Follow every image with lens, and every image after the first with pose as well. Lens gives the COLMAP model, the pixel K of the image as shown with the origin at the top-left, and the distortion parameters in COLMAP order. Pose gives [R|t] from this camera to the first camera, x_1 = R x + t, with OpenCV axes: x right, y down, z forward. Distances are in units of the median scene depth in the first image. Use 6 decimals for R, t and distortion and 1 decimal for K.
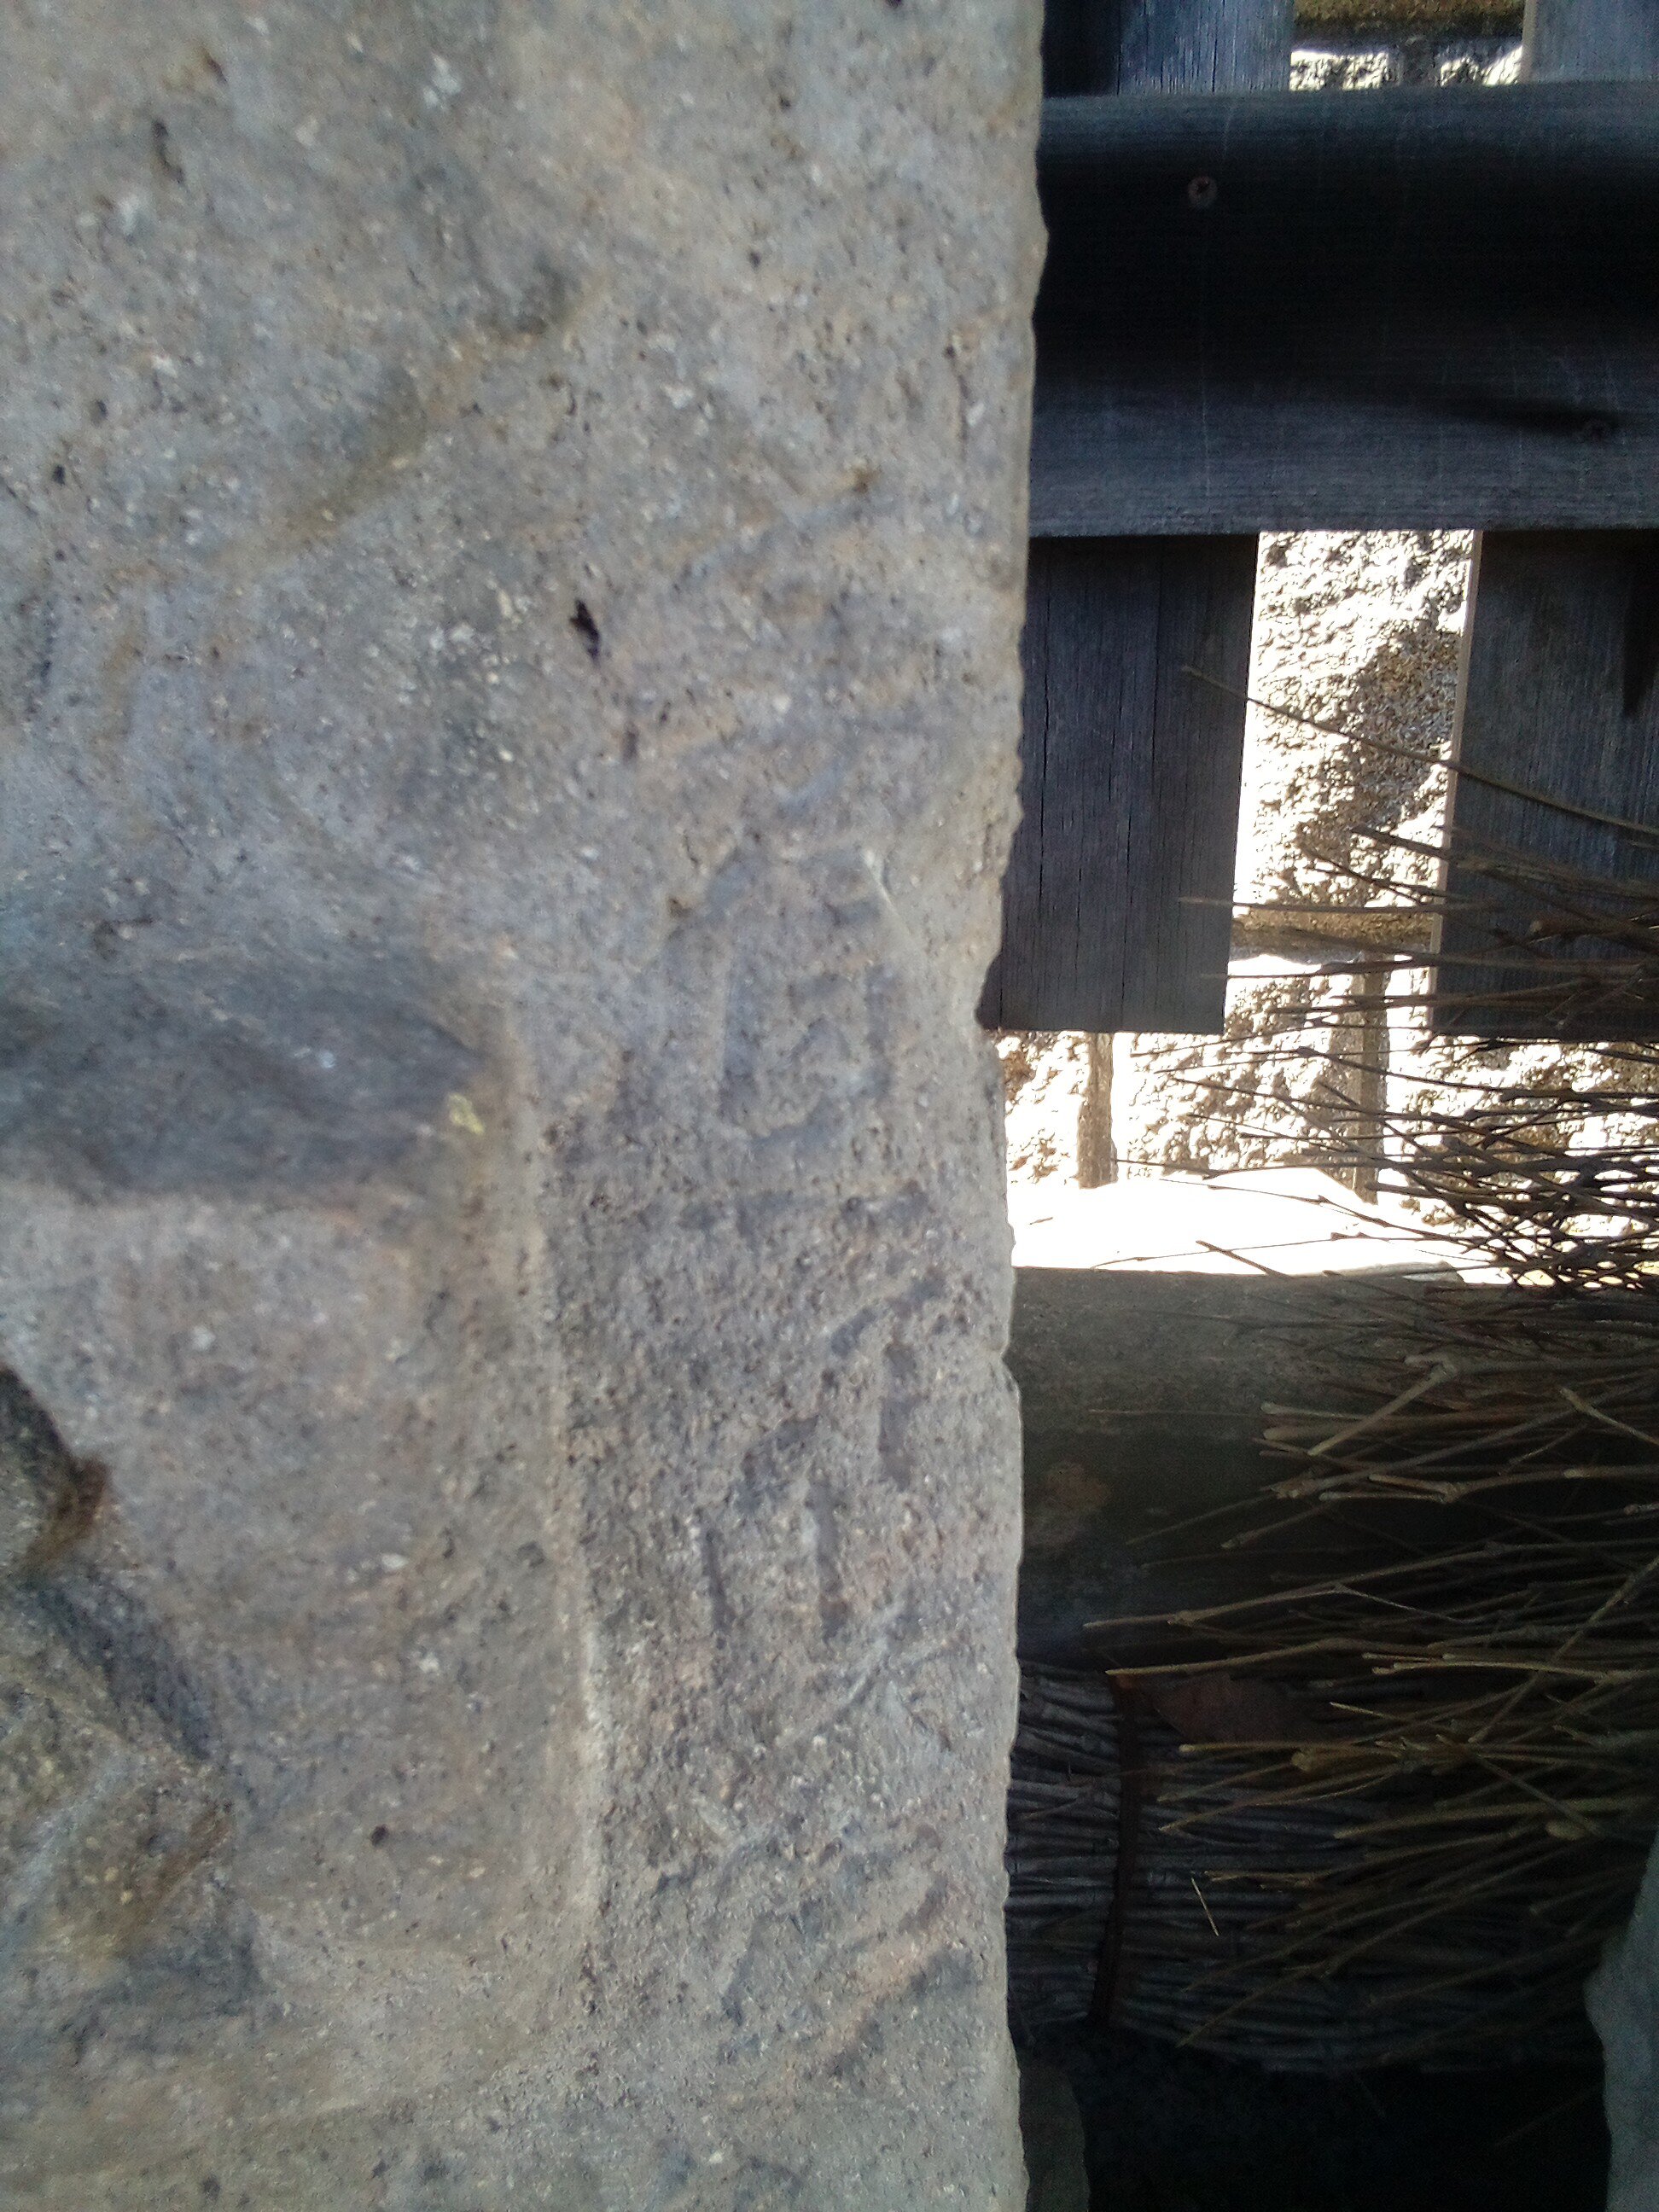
lens RADIAL K [[1889.5, 0, 831.0], [0, 1889.5, 1126.7], [0, 0, 1]] dist [0.048491, -0.082761]
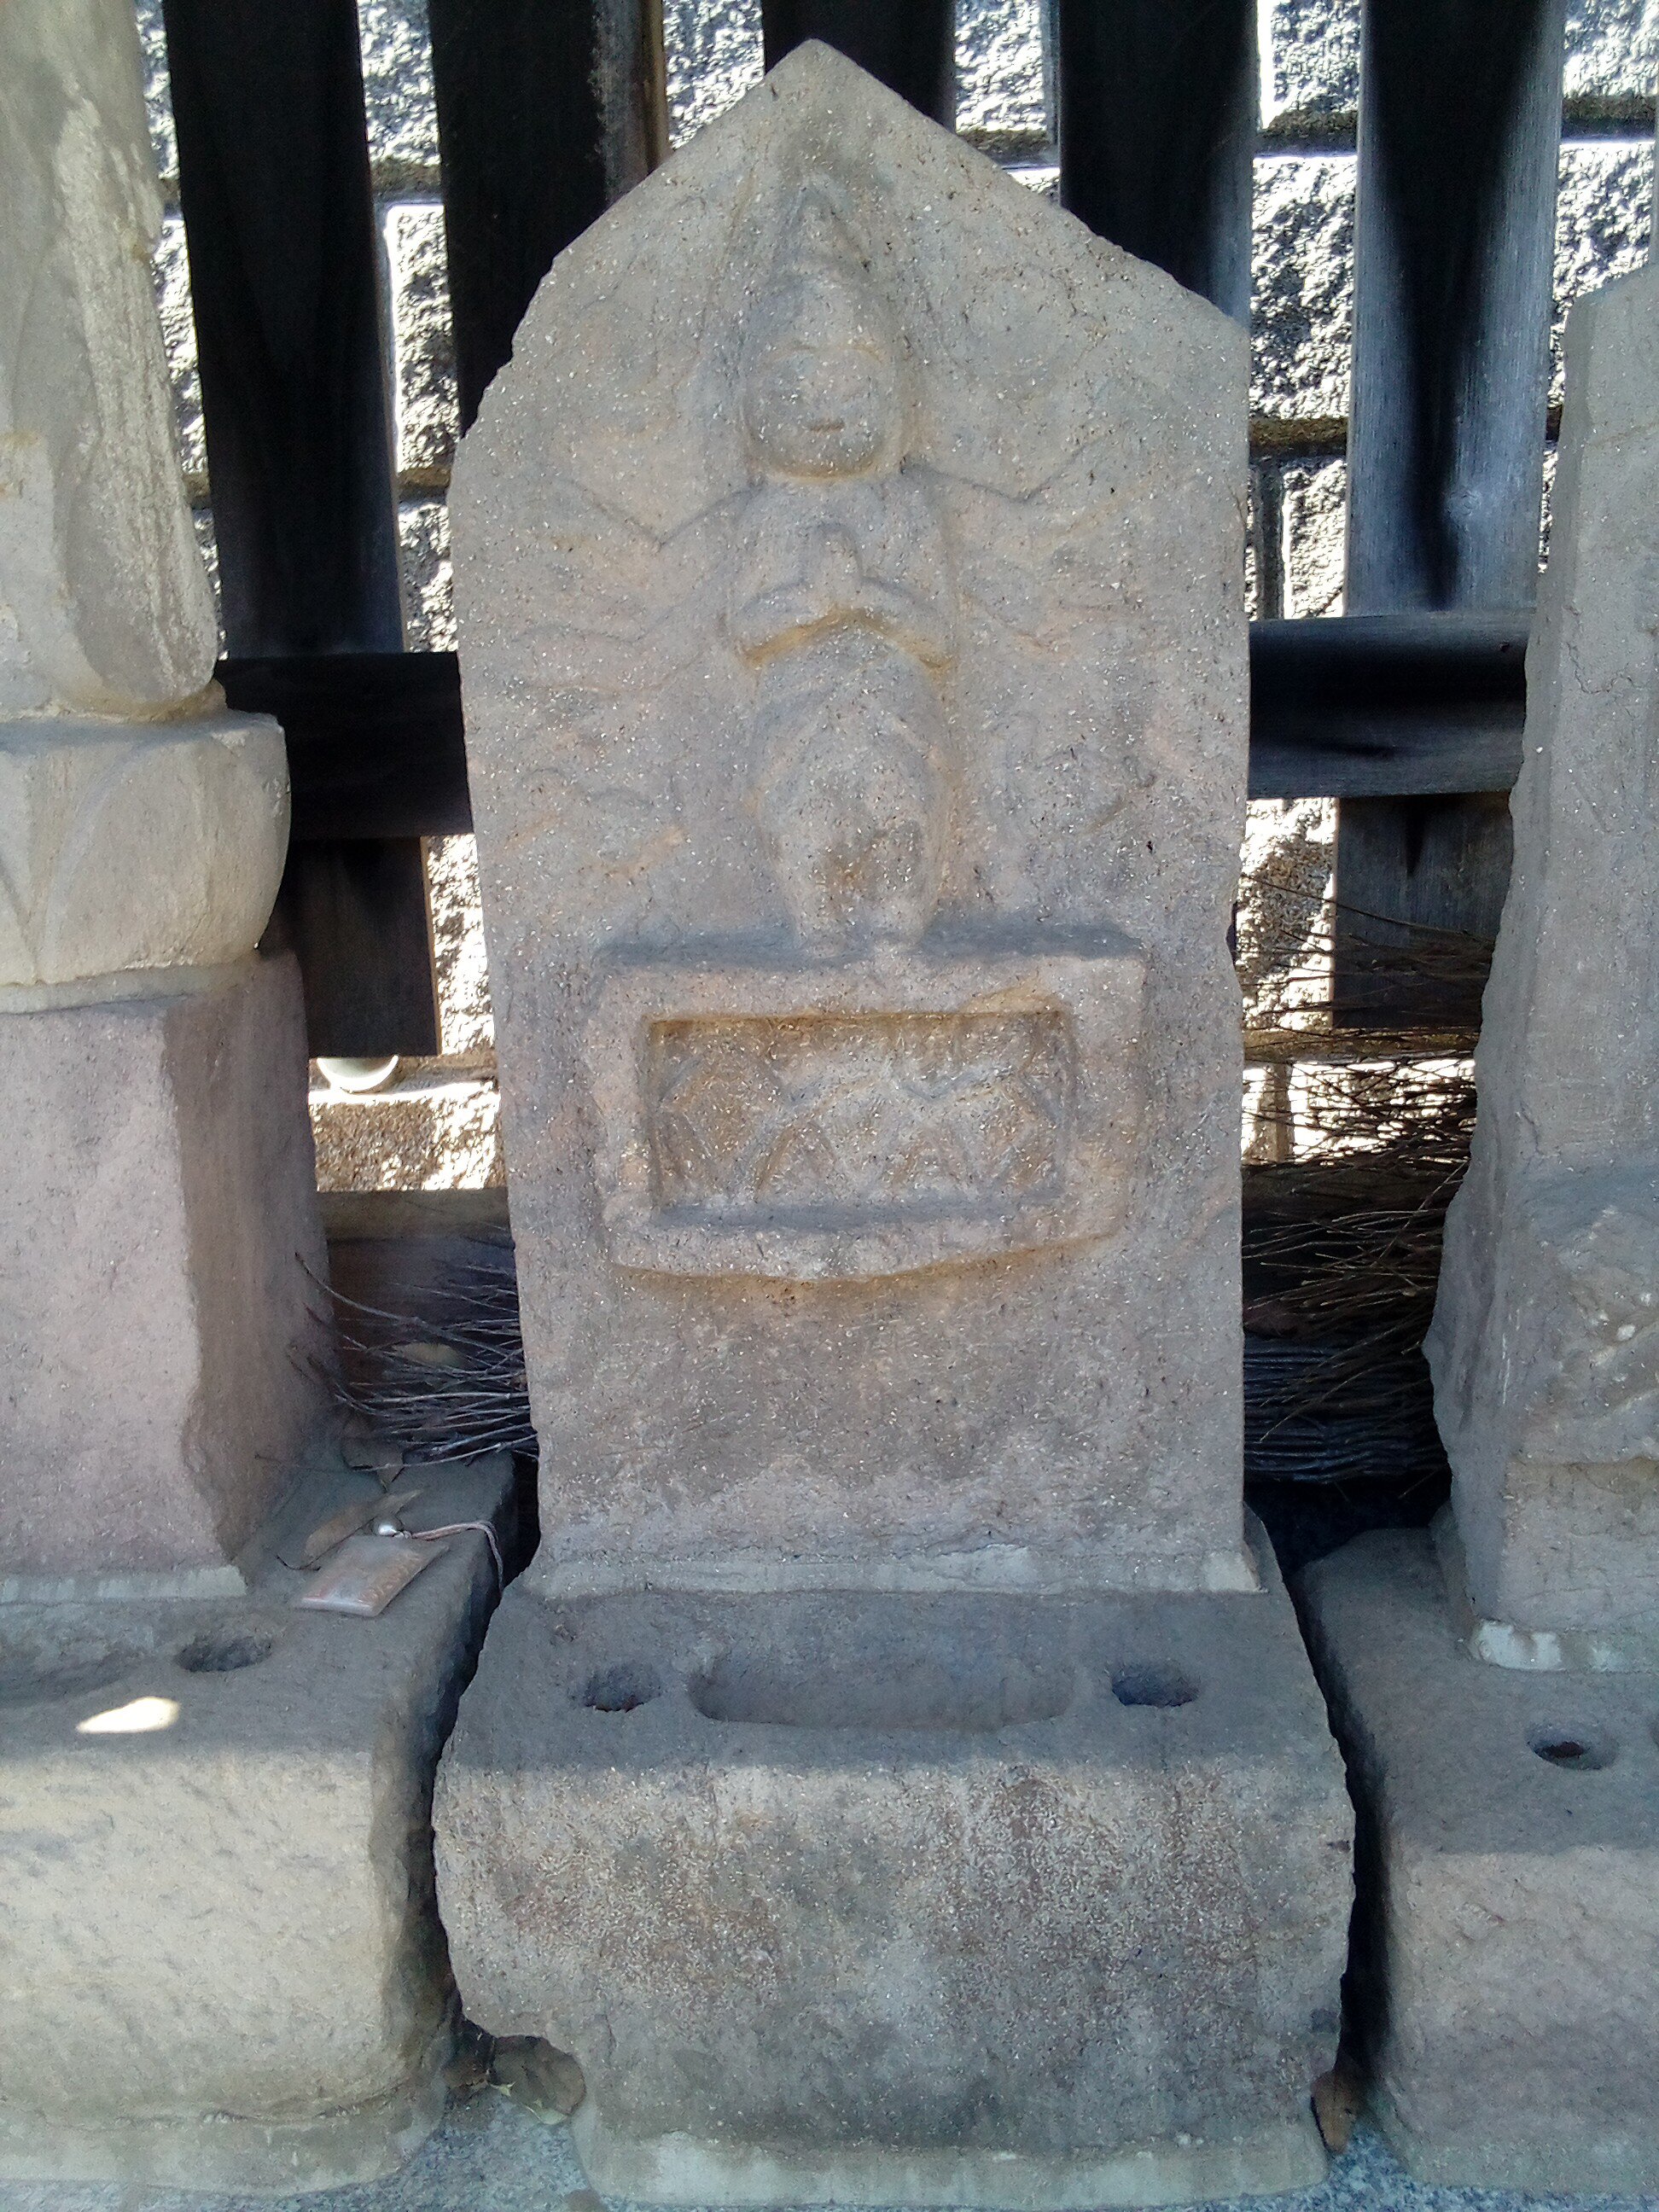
lens RADIAL K [[1831.3, 0, 829.5], [0, 1831.3, 1106.0], [0, 0, 1]] dist [0.087064, -0.158032]
pose [[0.997965, -0.036185, 0.052504, -0.940838], [0.042232, 0.991990, -0.119044, 0.687381], [-0.047775, 0.121019, 0.991500, -2.650356]]
